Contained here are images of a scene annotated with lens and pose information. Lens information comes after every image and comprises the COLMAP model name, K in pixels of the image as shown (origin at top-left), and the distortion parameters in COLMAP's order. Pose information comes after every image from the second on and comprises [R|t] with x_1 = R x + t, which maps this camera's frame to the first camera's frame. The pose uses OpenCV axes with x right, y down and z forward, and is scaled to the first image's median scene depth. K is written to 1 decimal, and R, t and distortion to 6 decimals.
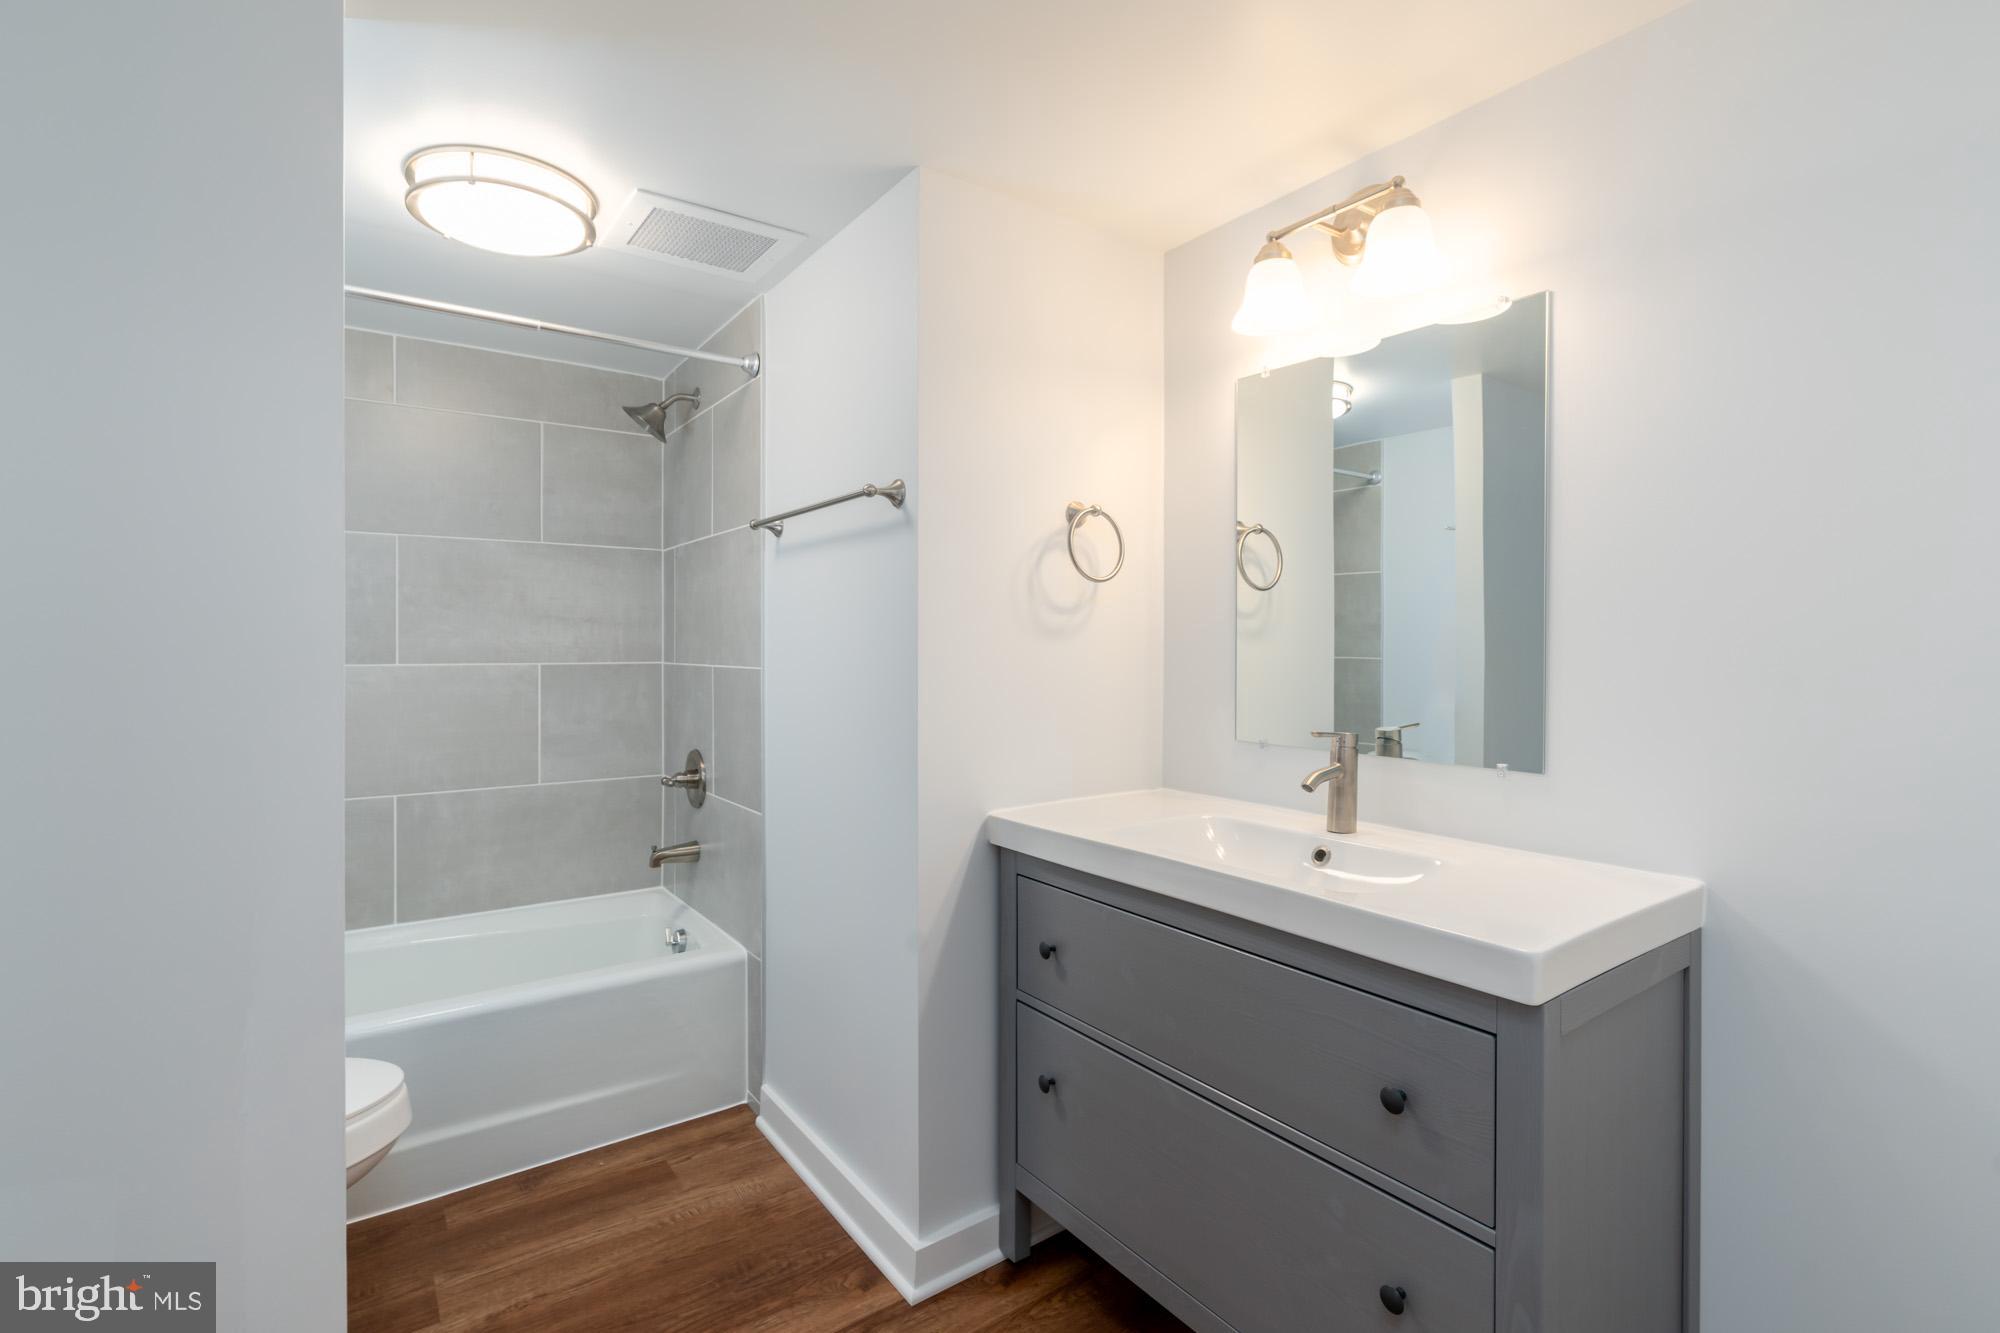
lens RADIAL K [[952.5, 0, 1045.6], [0, 952.5, 662.1], [0, 0, 1]] dist [0.000732, 0.000499]
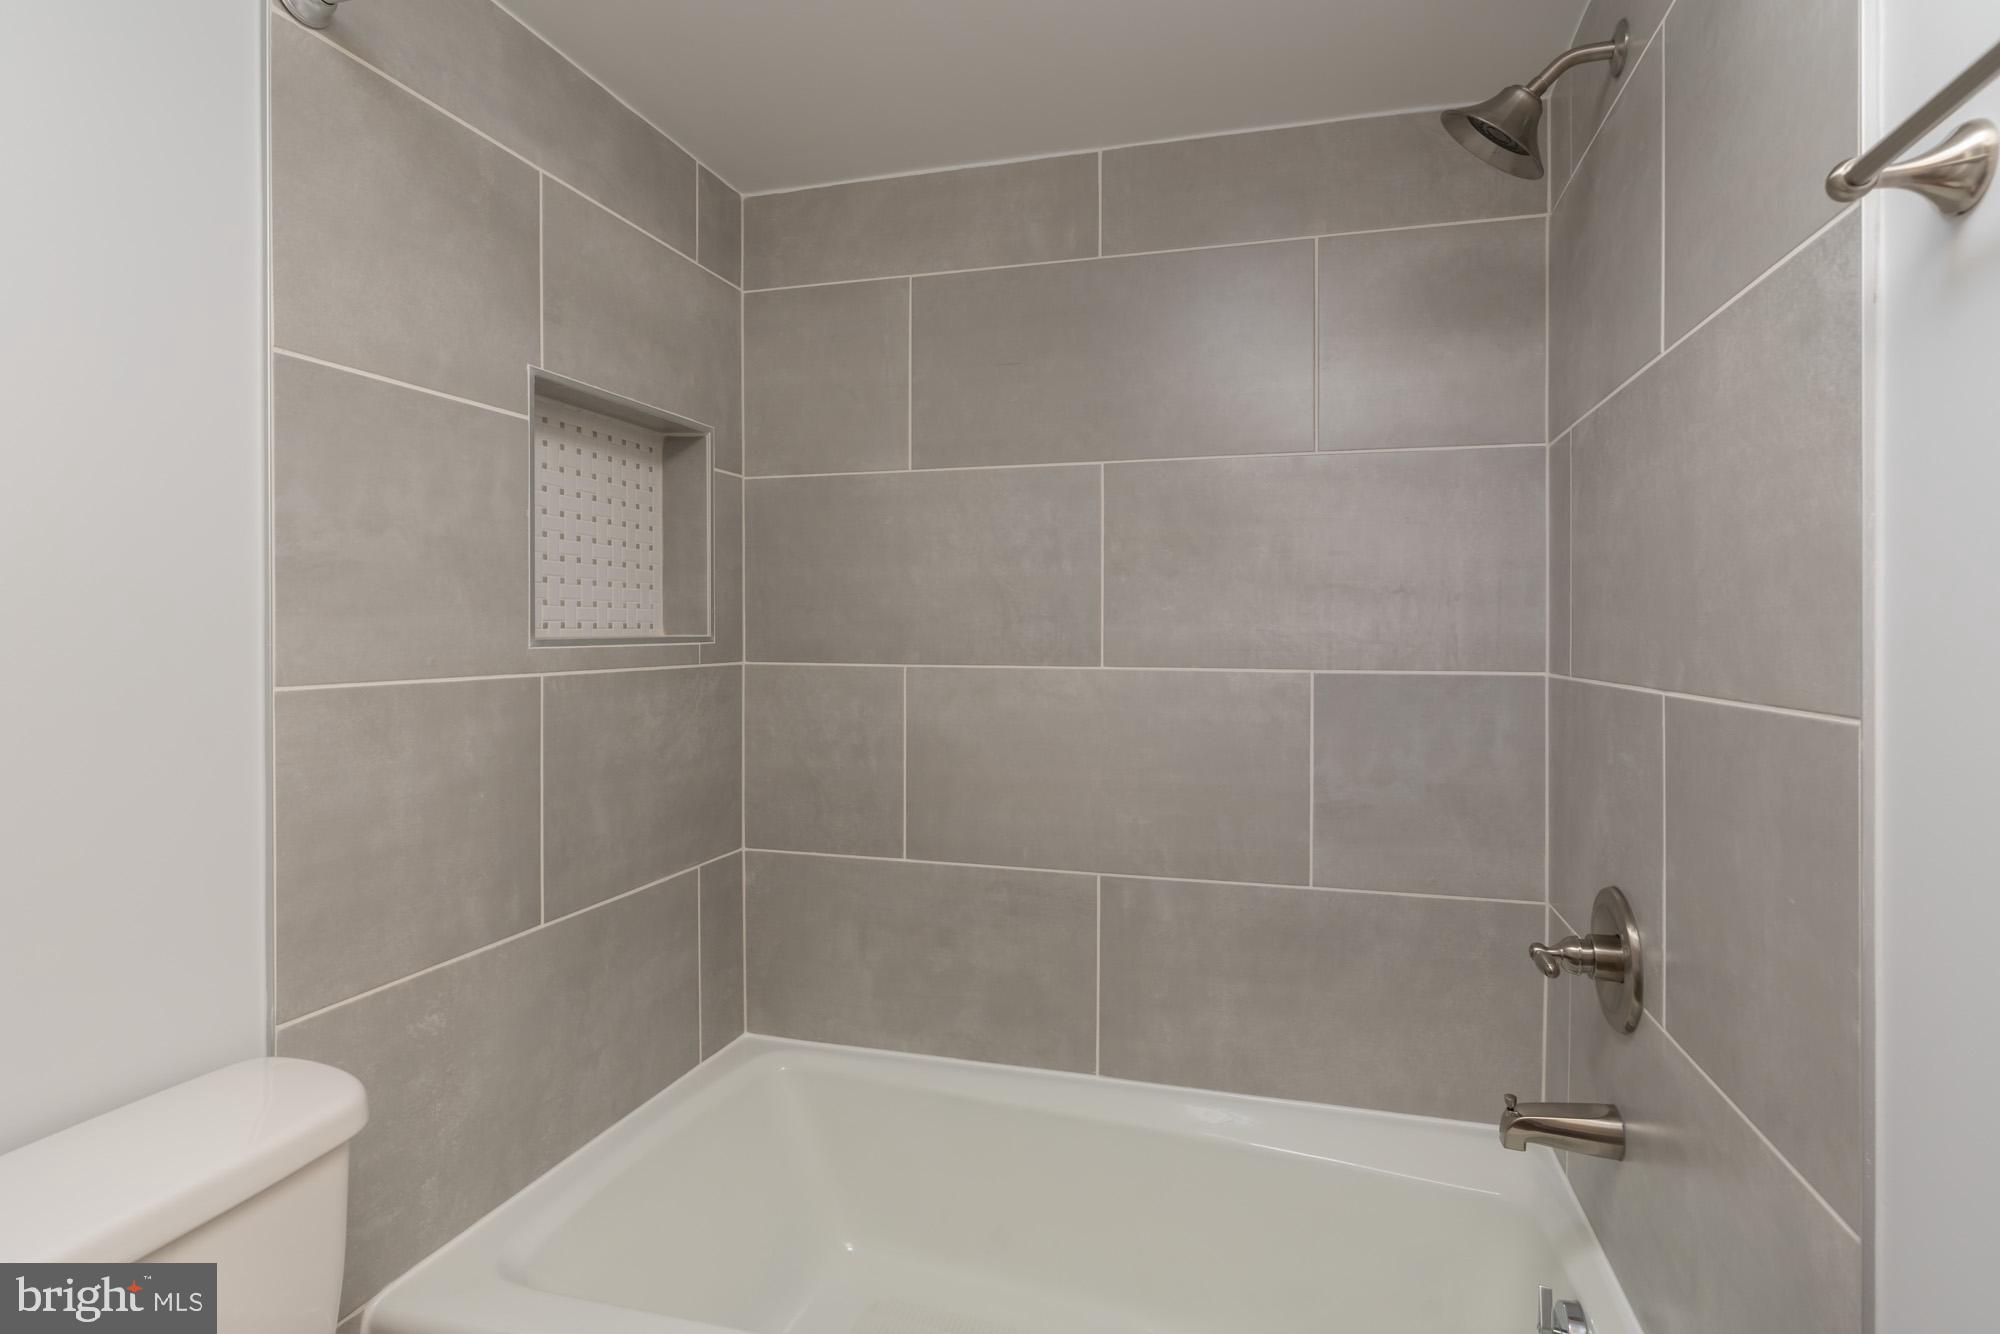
lens RADIAL K [[1005.3, 0, 1001.3], [0, 1005.3, 621.0], [0, 0, 1]] dist [-0.008450, 0.000046]
pose [[0.610255, -0.007832, -0.792166, -0.180412], [-0.018628, 0.999533, -0.024232, -0.010219], [0.791986, 0.029544, 0.609824, 0.507230]]
